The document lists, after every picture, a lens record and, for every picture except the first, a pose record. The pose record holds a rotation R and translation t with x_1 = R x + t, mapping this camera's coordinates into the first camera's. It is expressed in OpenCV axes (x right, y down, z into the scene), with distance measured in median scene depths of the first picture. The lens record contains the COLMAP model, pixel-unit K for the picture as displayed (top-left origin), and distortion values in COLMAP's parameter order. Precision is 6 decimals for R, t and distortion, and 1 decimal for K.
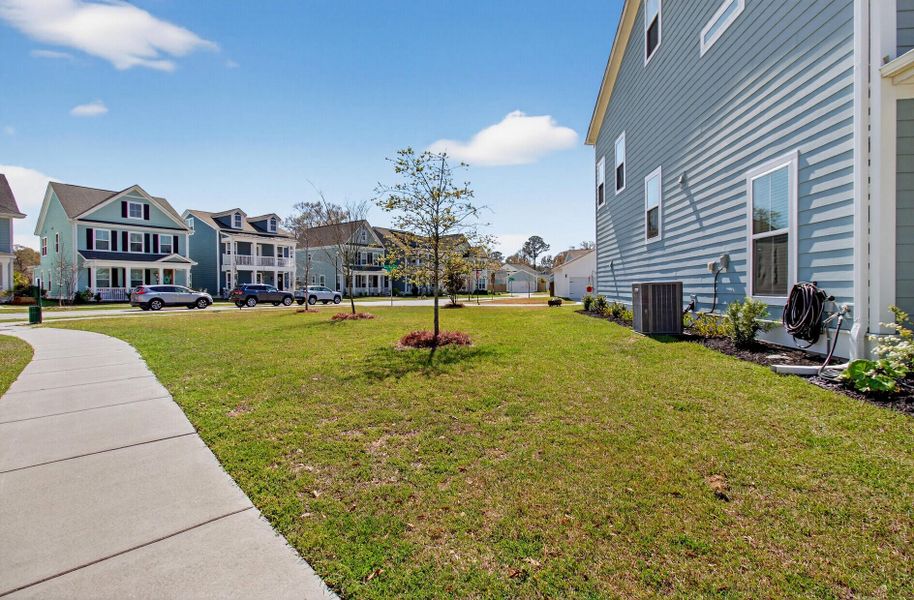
lens RADIAL K [[417.7, 0, 463.6], [0, 417.7, 287.1], [0, 0, 1]] dist [0.001637, 0.000202]
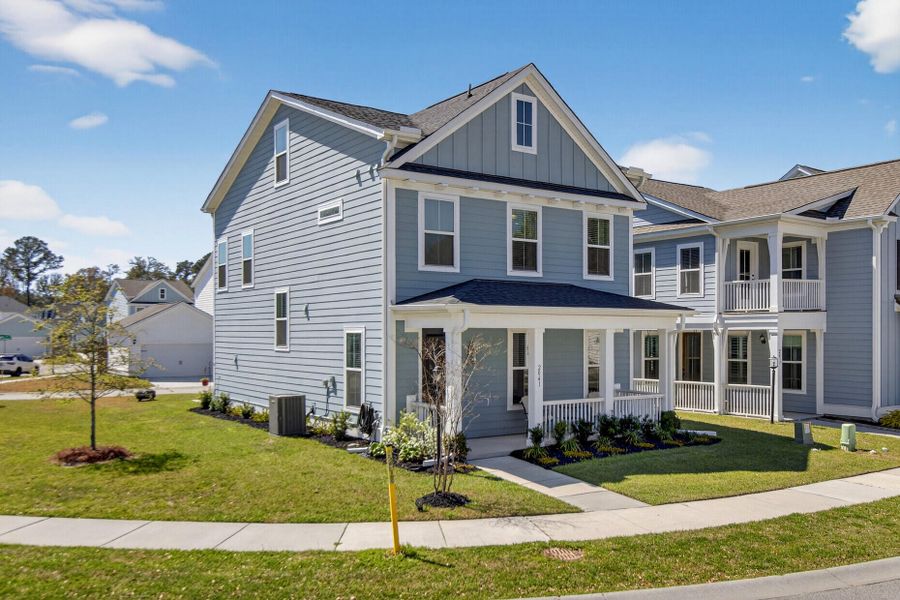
lens RADIAL K [[735.5, 0, 453.8], [0, 735.5, 312.6], [0, 0, 1]] dist [-0.003289, -0.001008]
pose [[0.773702, 0.025563, 0.633033, -0.727498], [0.001535, 0.999107, -0.042221, -0.206430], [-0.633547, 0.033638, 0.772972, -1.355311]]
